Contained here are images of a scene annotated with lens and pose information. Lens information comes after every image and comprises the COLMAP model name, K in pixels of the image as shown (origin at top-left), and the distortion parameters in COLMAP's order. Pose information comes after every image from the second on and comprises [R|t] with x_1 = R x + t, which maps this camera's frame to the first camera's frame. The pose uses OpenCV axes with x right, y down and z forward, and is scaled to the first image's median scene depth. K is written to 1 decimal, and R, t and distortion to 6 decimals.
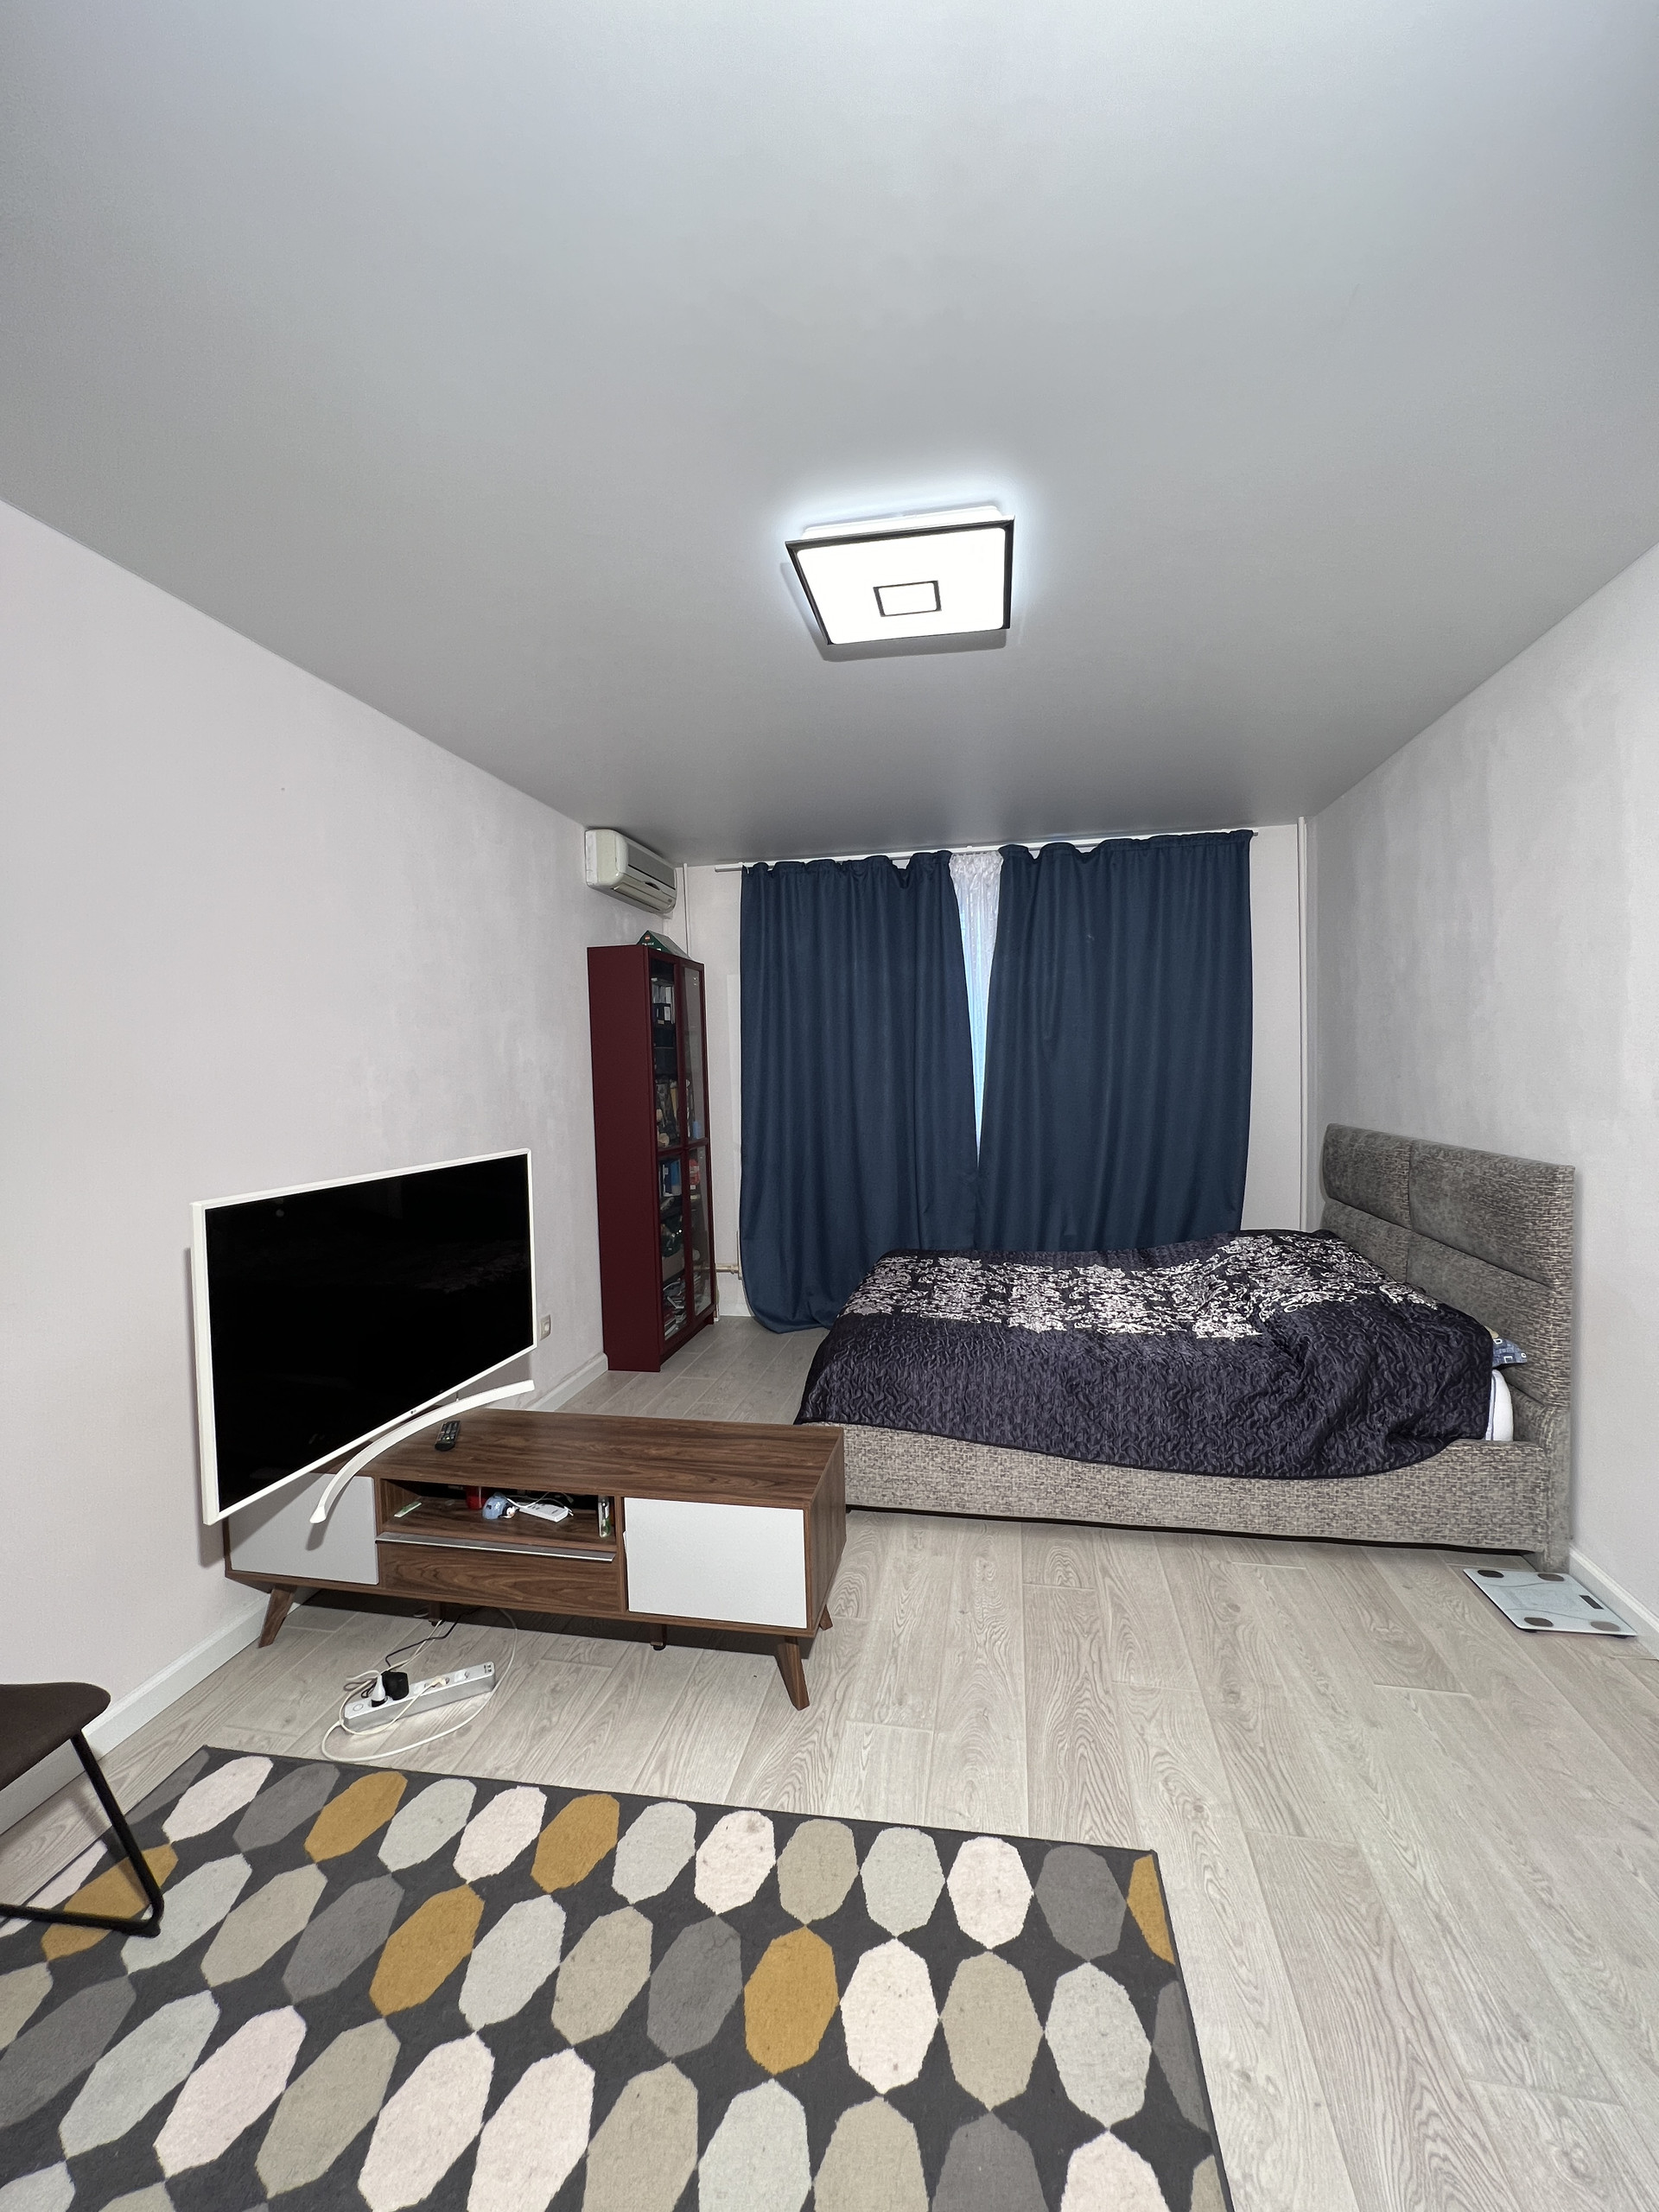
lens RADIAL K [[883.0, 0, 837.1], [0, 883.0, 1099.3], [0, 0, 1]] dist [-0.000731, -0.000157]
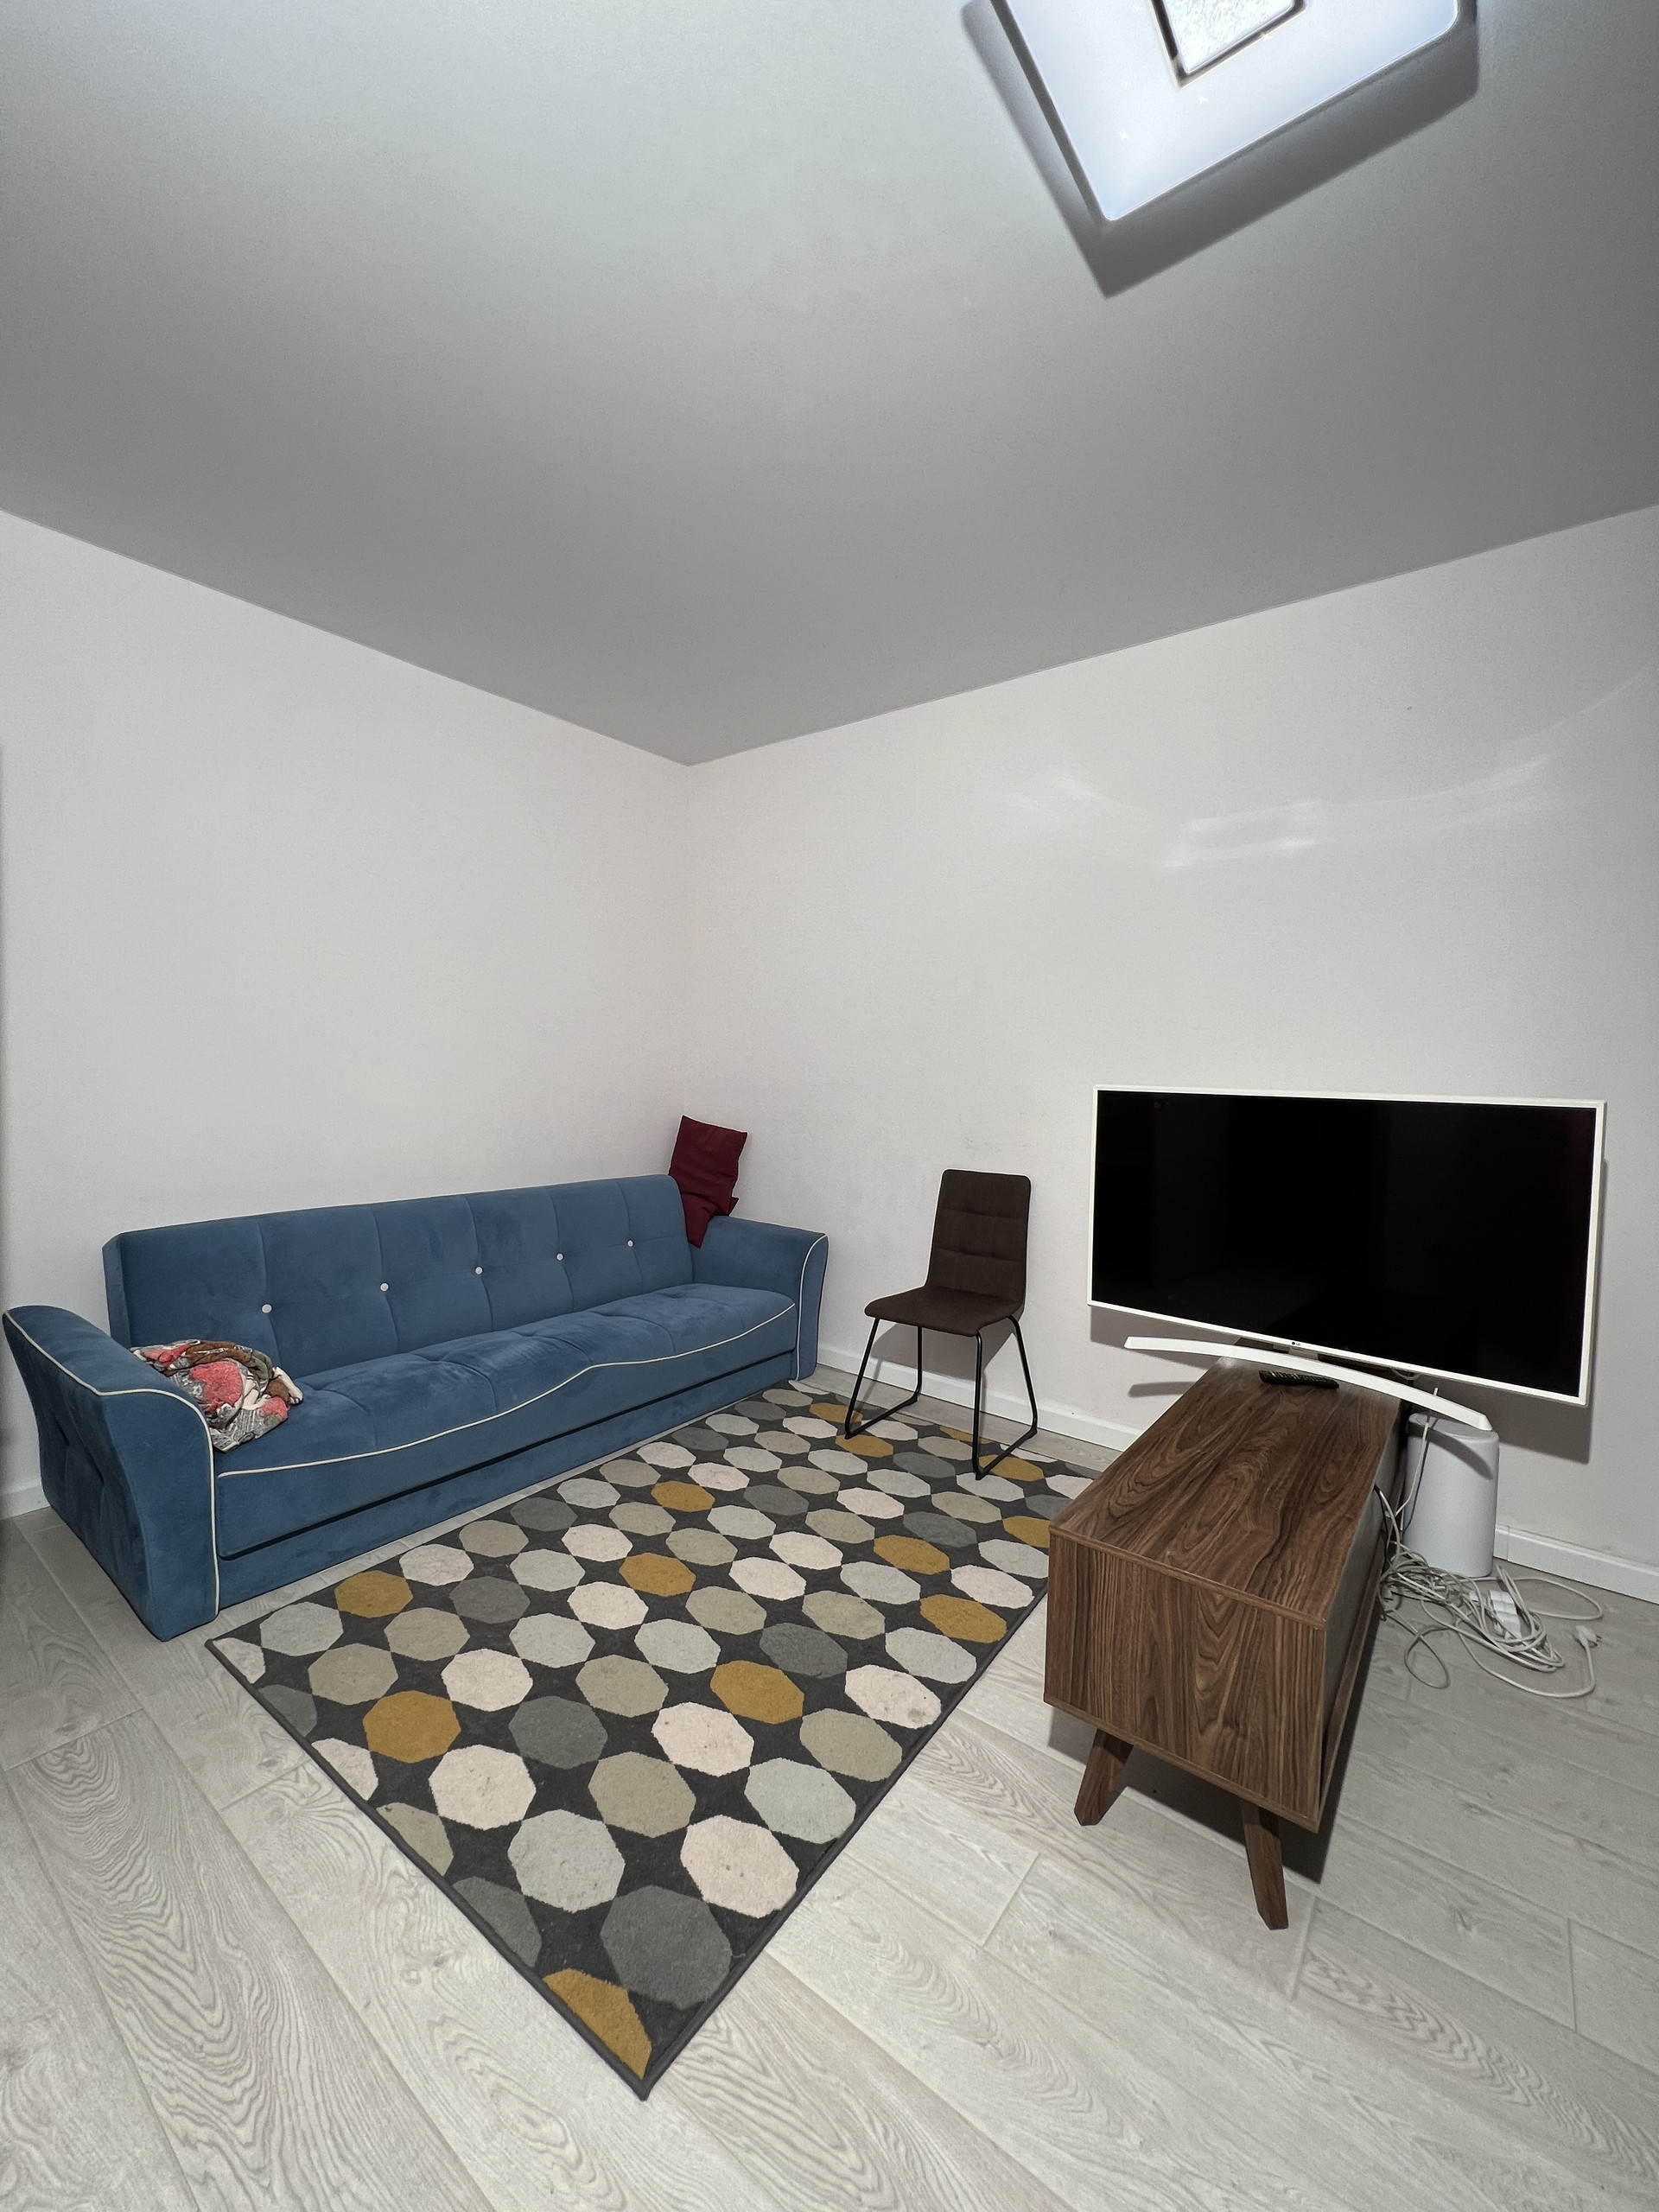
lens RADIAL K [[883.0, 0, 831.8], [0, 883.0, 1115.7], [0, 0, 1]] dist [-0.000731, -0.000157]
pose [[-0.450282, 0.063382, -0.890634, 0.934499], [-0.041234, 0.994937, 0.091652, 0.061454], [0.891934, 0.077994, -0.445388, 1.518548]]
